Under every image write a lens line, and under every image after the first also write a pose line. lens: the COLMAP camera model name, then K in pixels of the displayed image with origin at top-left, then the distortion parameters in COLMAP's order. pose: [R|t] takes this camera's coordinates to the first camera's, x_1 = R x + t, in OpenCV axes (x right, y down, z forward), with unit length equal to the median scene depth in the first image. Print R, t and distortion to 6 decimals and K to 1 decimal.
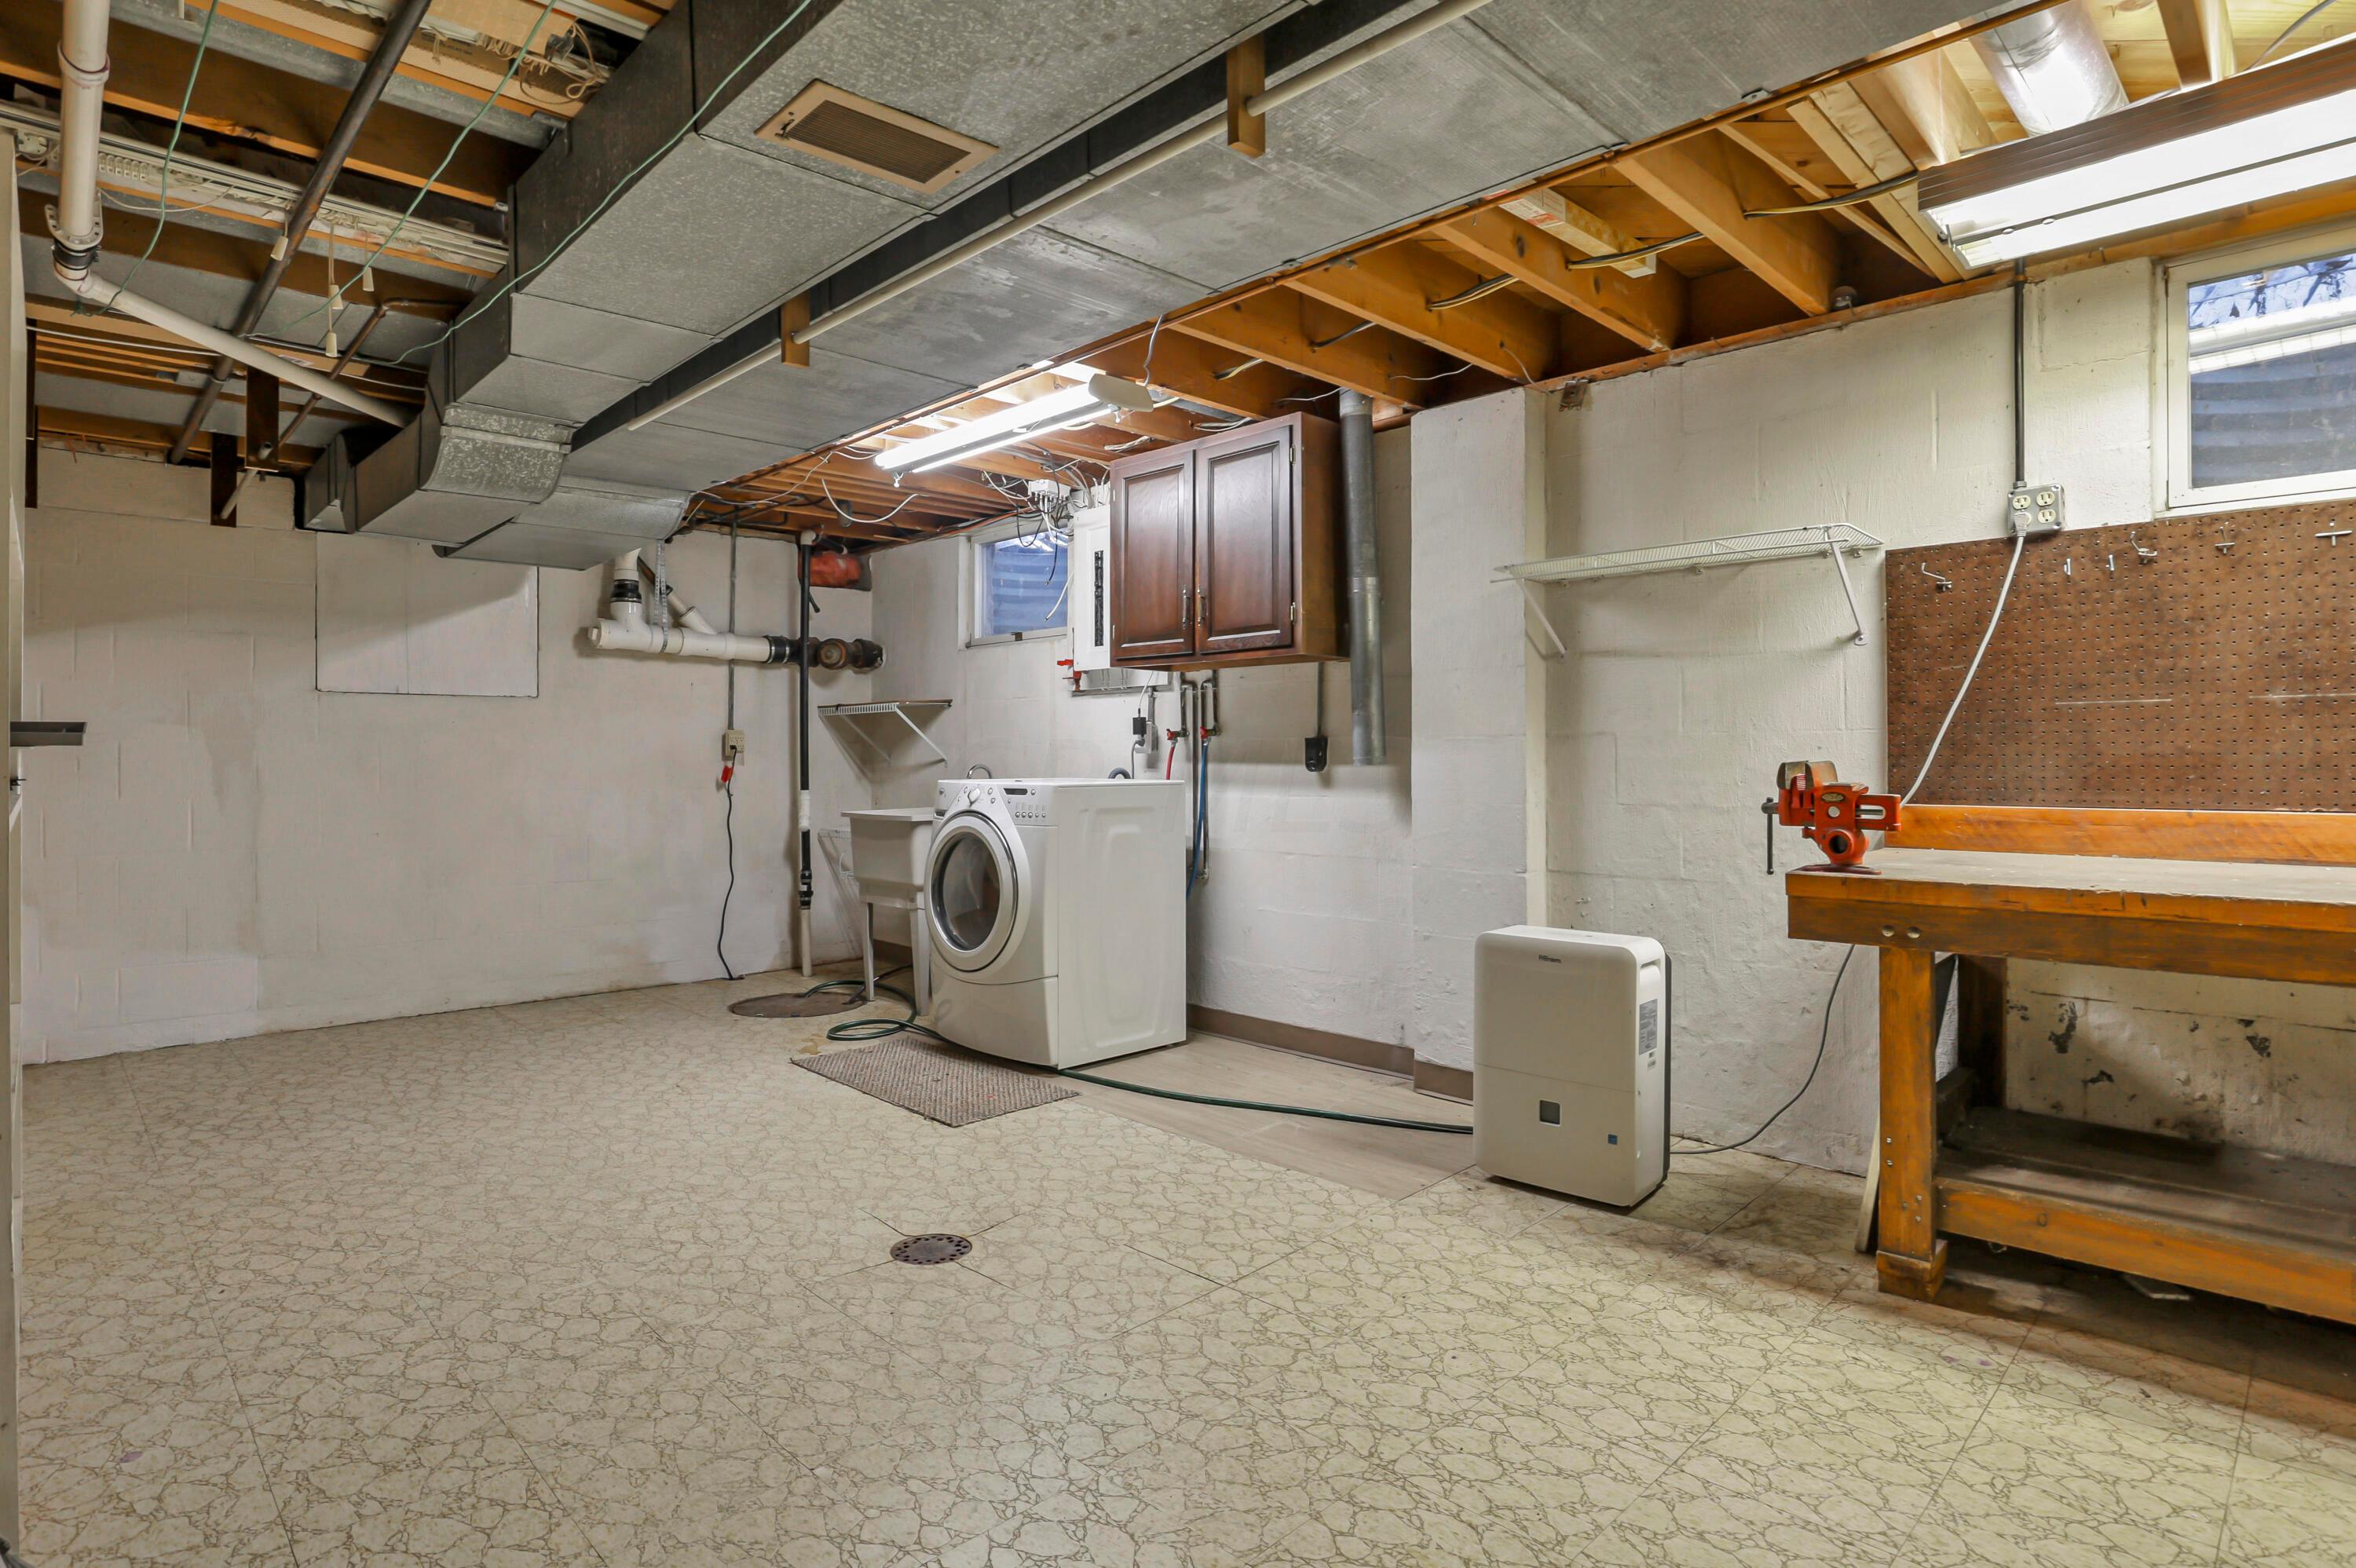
lens RADIAL K [[1206.3, 0, 1176.3], [0, 1206.3, 768.8], [0, 0, 1]] dist [-0.008294, 0.005396]
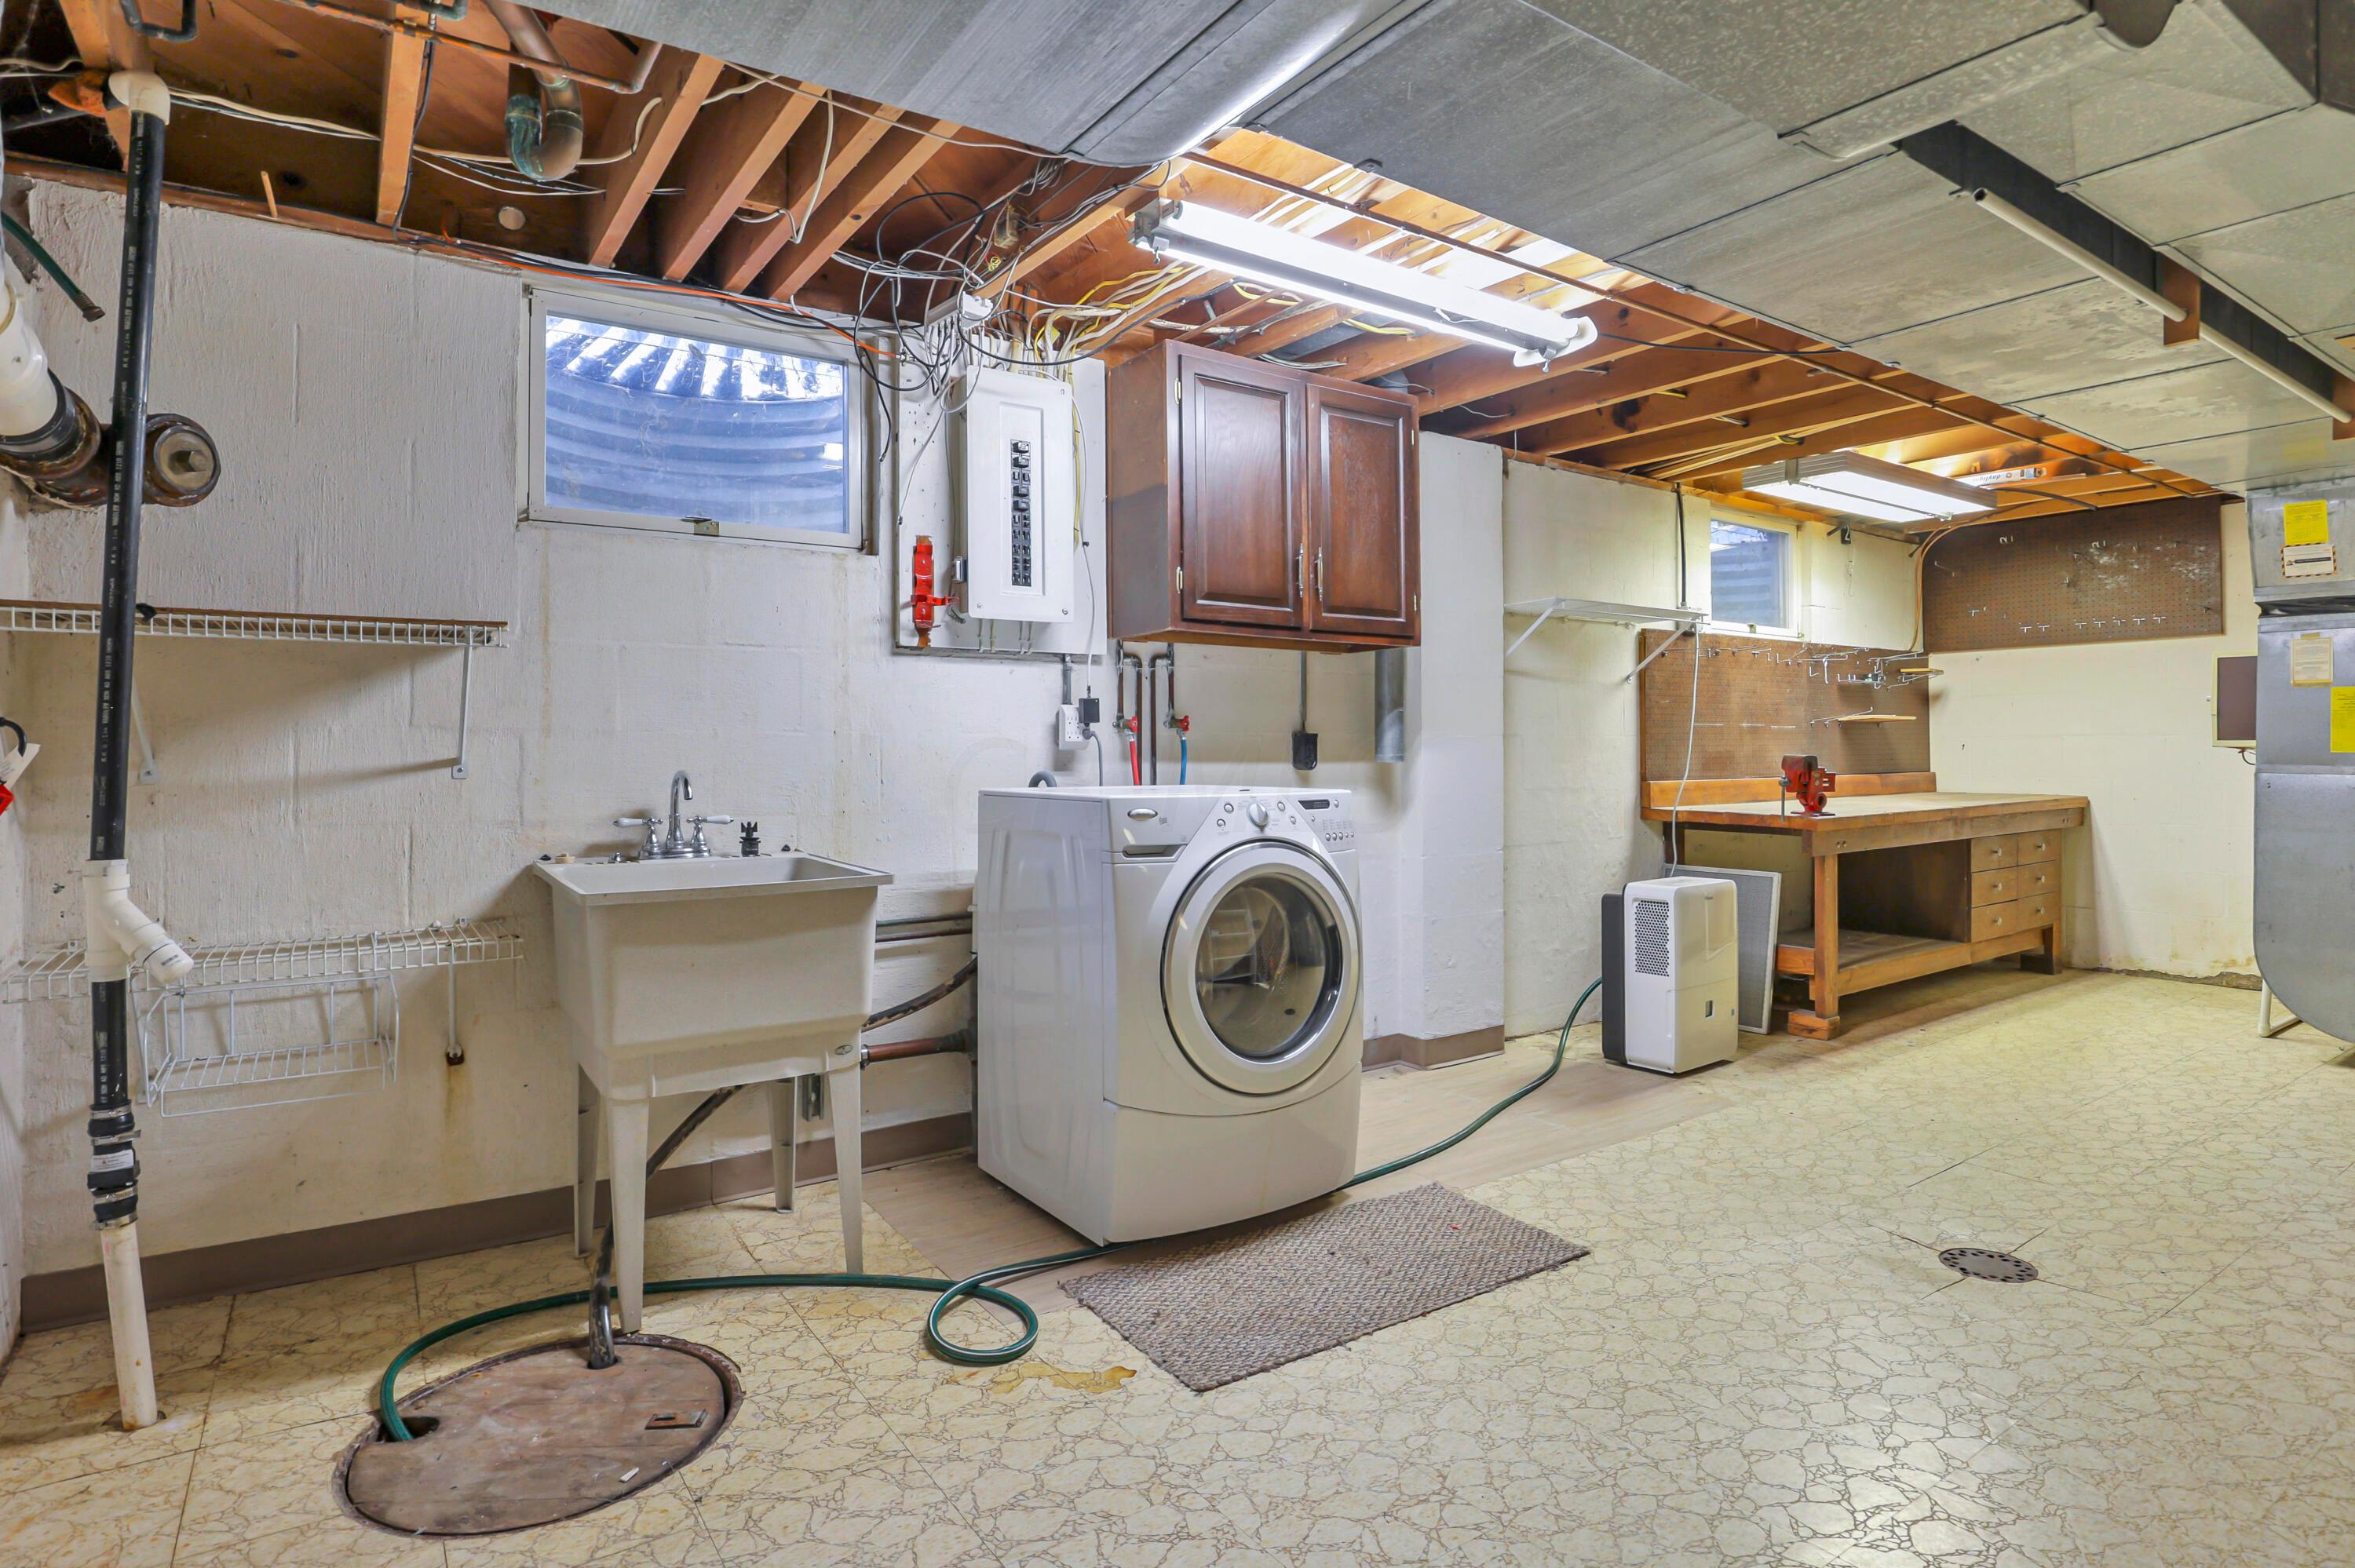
lens RADIAL K [[1205.7, 0, 1190.1], [0, 1205.7, 743.7], [0, 0, 1]] dist [-0.008294, 0.005396]
pose [[0.163651, 0.009510, 0.986472, -1.018902], [0.013738, 0.999835, -0.011917, -0.010417], [-0.986423, 0.015502, 0.163493, 1.188372]]
